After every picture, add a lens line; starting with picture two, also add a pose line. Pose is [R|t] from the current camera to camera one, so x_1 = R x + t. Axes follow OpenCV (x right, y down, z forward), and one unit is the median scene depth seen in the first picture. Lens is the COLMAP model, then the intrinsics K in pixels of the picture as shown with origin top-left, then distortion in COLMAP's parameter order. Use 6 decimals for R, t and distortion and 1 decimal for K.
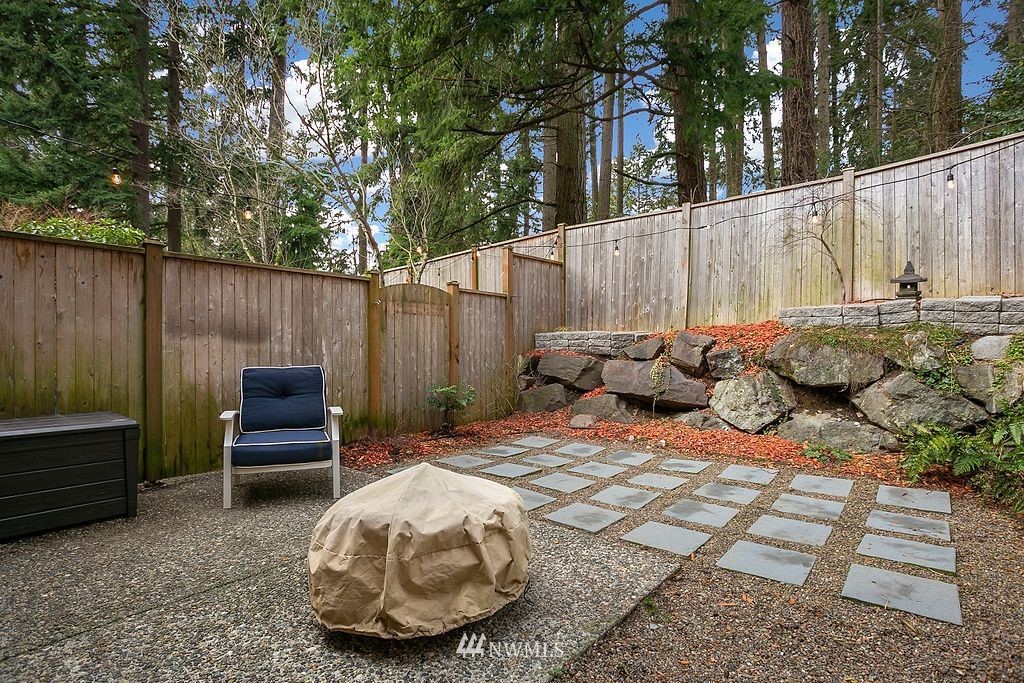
lens RADIAL K [[504.0, 0, 509.8], [0, 504.0, 337.2], [0, 0, 1]] dist [-0.083694, 0.040530]
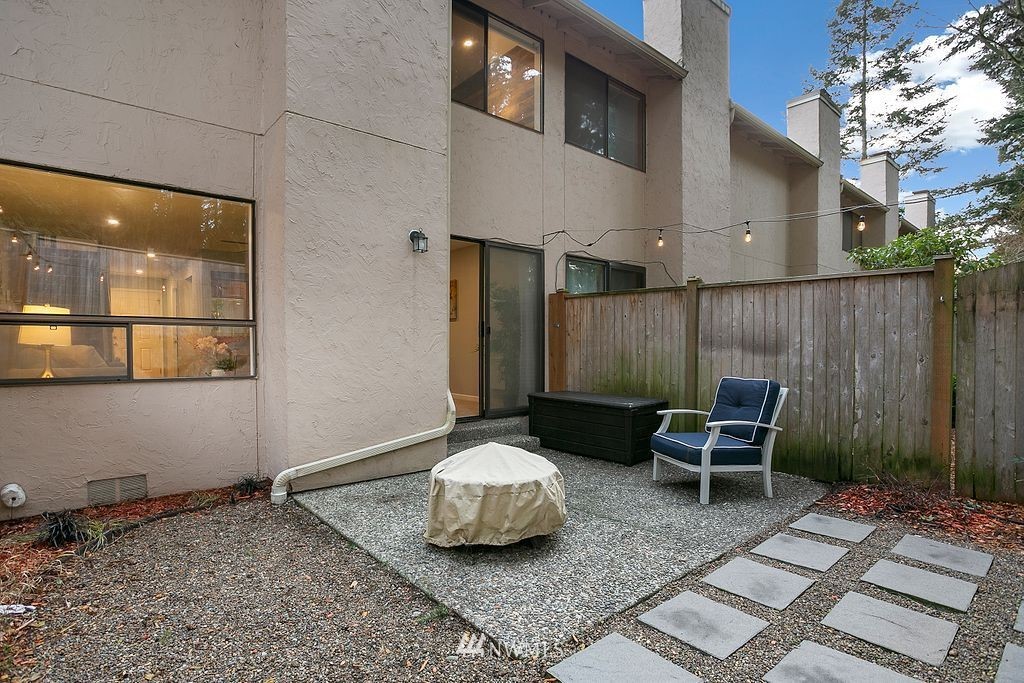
lens RADIAL K [[530.6, 0, 529.4], [0, 530.6, 342.1], [0, 0, 1]] dist [-0.074678, 0.052006]
pose [[-0.137784, -0.007354, -0.990435, 0.687331], [0.009702, 0.999914, -0.008774, -0.011948], [0.990415, -0.010819, -0.137701, 0.674584]]
